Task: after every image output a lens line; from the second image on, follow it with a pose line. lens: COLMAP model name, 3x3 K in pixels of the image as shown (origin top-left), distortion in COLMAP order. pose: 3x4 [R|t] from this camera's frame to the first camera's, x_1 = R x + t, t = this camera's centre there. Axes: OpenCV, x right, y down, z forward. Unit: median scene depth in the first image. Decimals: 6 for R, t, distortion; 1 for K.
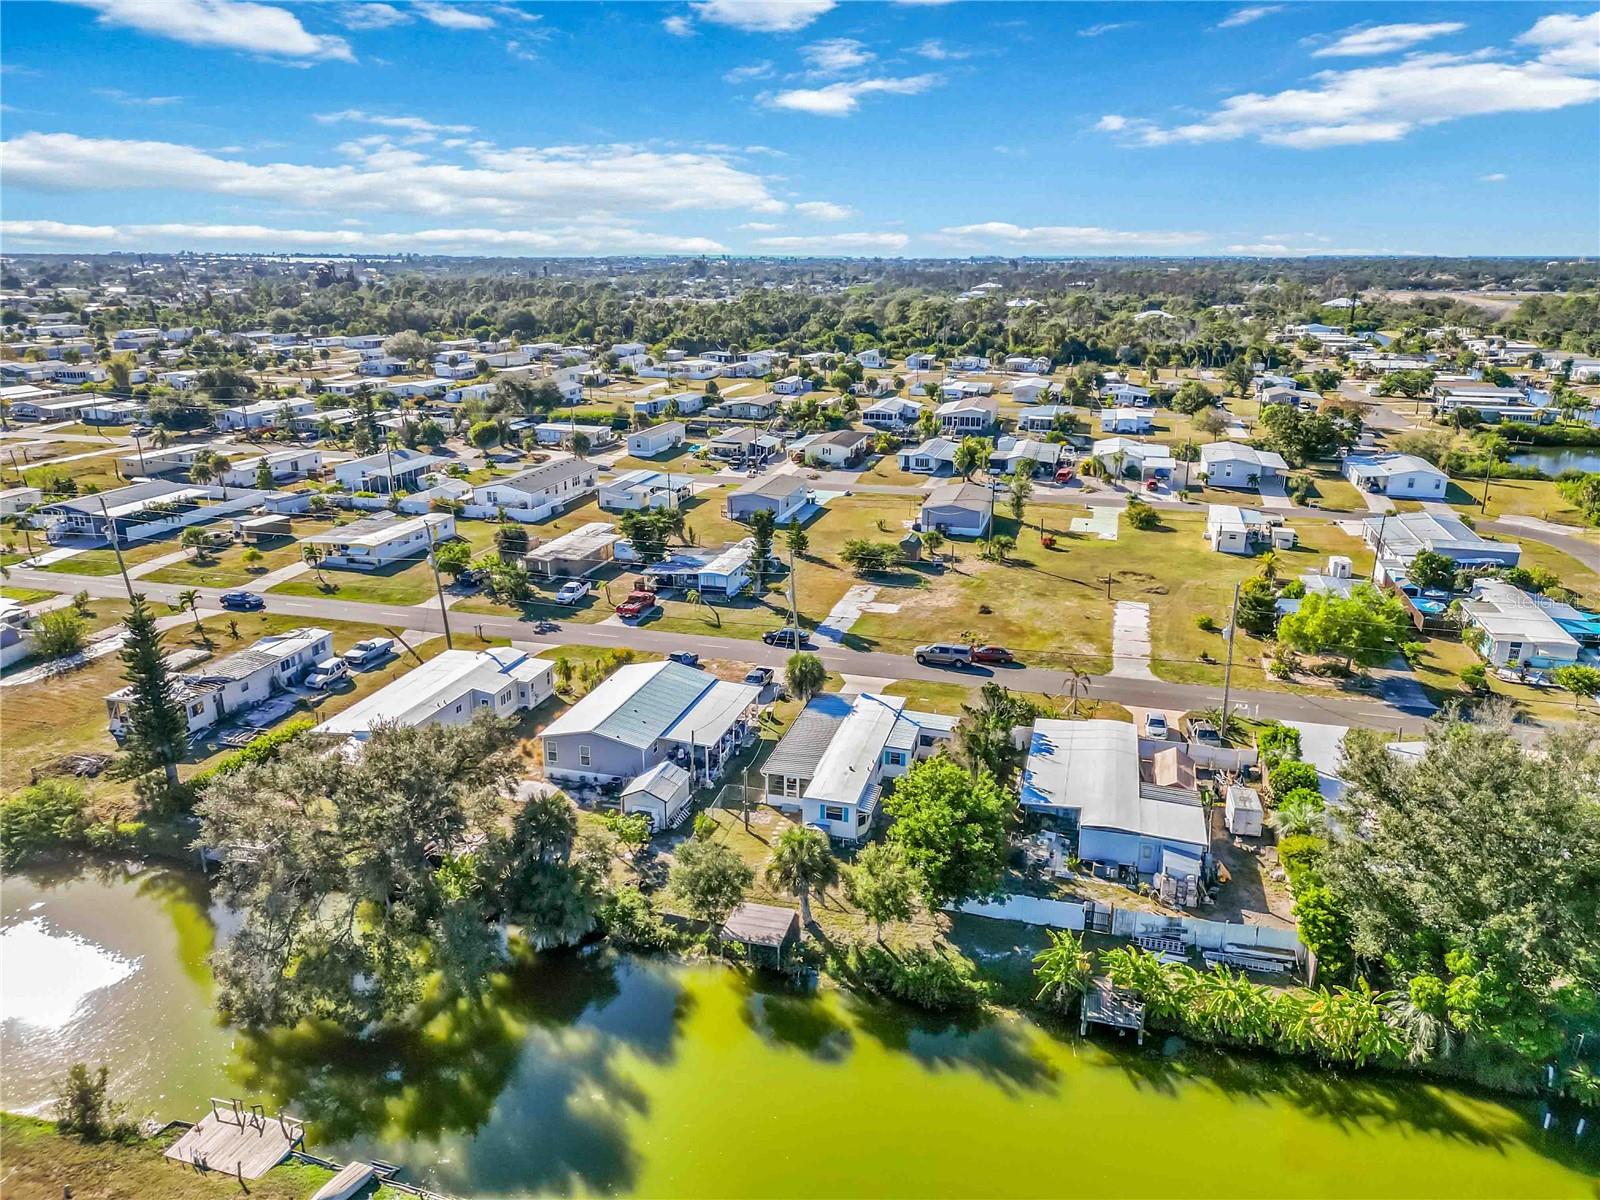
lens RADIAL K [[1117.2, 0, 796.7], [0, 1117.2, 599.8], [0, 0, 1]] dist [0.083699, -0.091087]
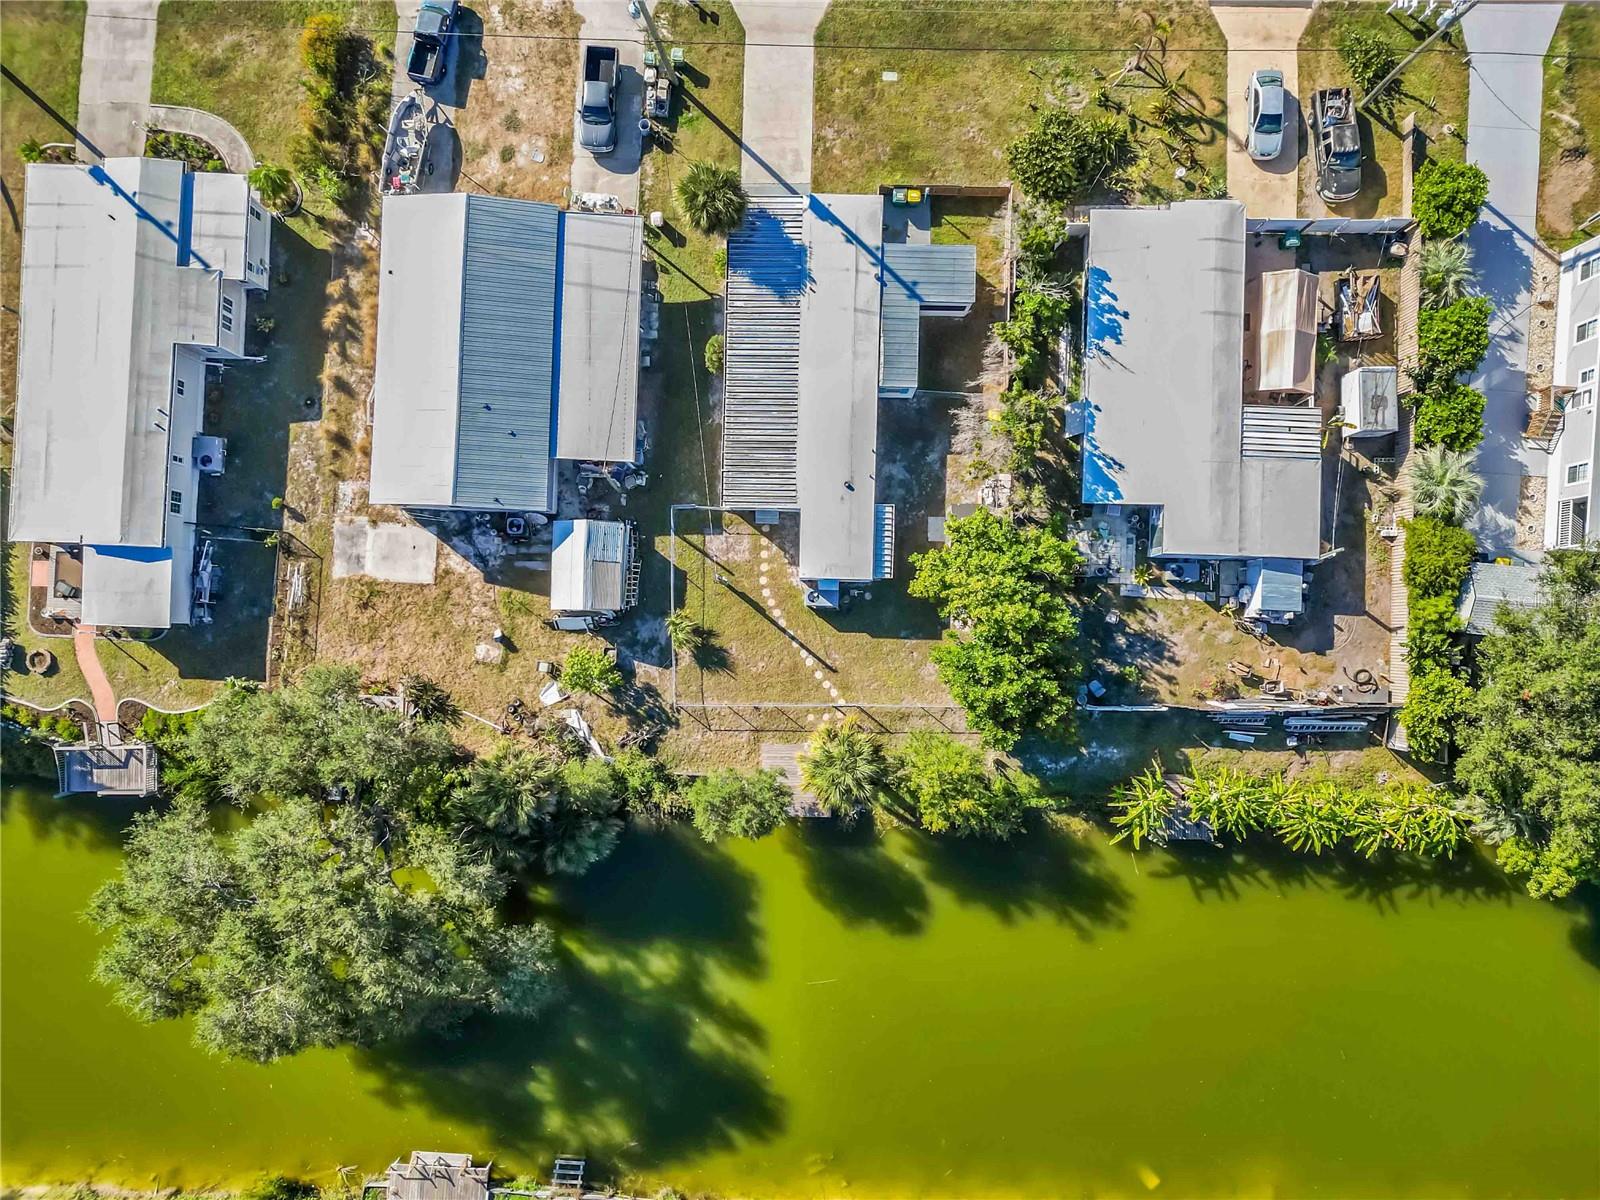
lens RADIAL K [[1122.9, 0, 794.1], [0, 1122.9, 601.0], [0, 0, 1]] dist [0.078349, -0.091071]
pose [[0.970252, -0.242021, -0.006025, 0.002592], [0.085441, 0.319031, 0.943885, -0.465419], [-0.226518, -0.916321, 0.330219, 0.658265]]
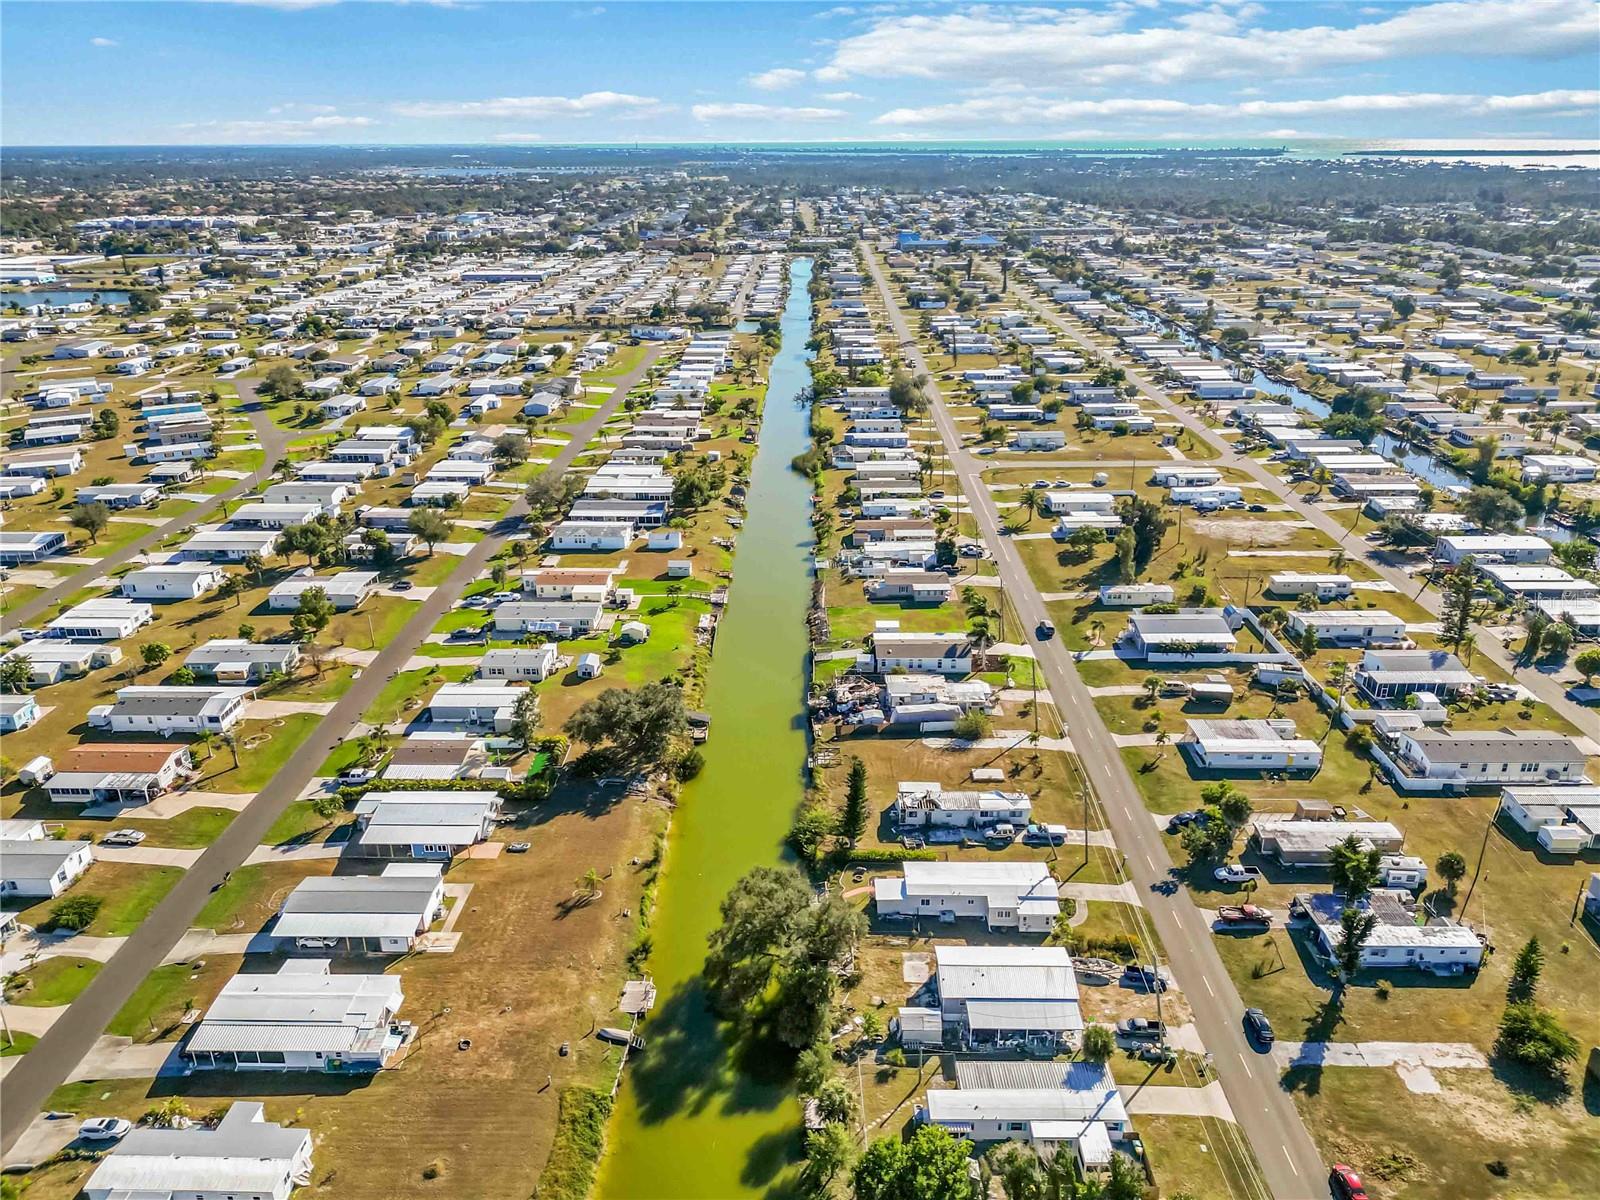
lens RADIAL K [[1117.2, 0, 796.7], [0, 1117.2, 599.8], [0, 0, 1]] dist [0.083699, -0.091087]
pose [[0.255613, 0.356369, -0.898701, 0.969721], [-0.274822, 0.918017, 0.285863, -0.725684], [0.926895, 0.173913, 0.332595, 0.194426]]
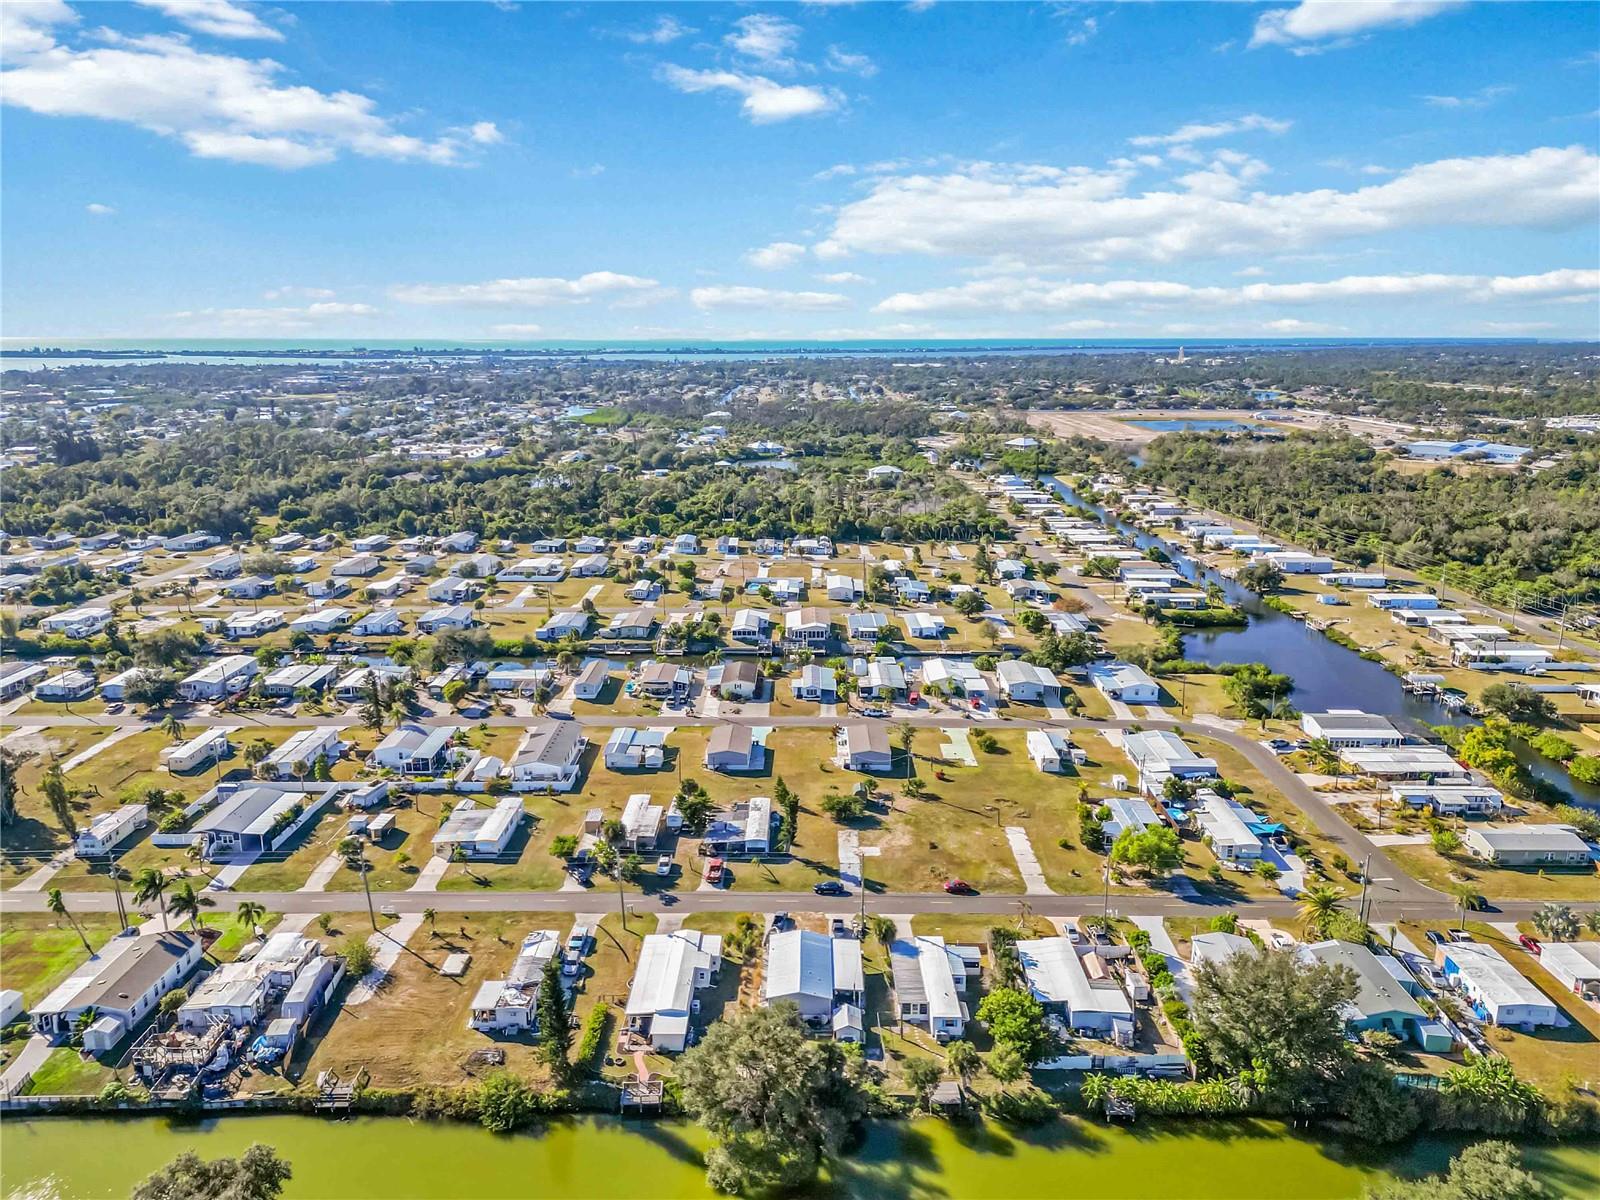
lens RADIAL K [[1117.2, 0, 796.7], [0, 1117.2, 599.8], [0, 0, 1]] dist [0.083699, -0.091087]
pose [[0.964663, -0.065031, 0.255337, -0.581482], [0.081676, 0.995133, -0.055124, -0.386617], [-0.250510, 0.074032, 0.965279, -0.735850]]
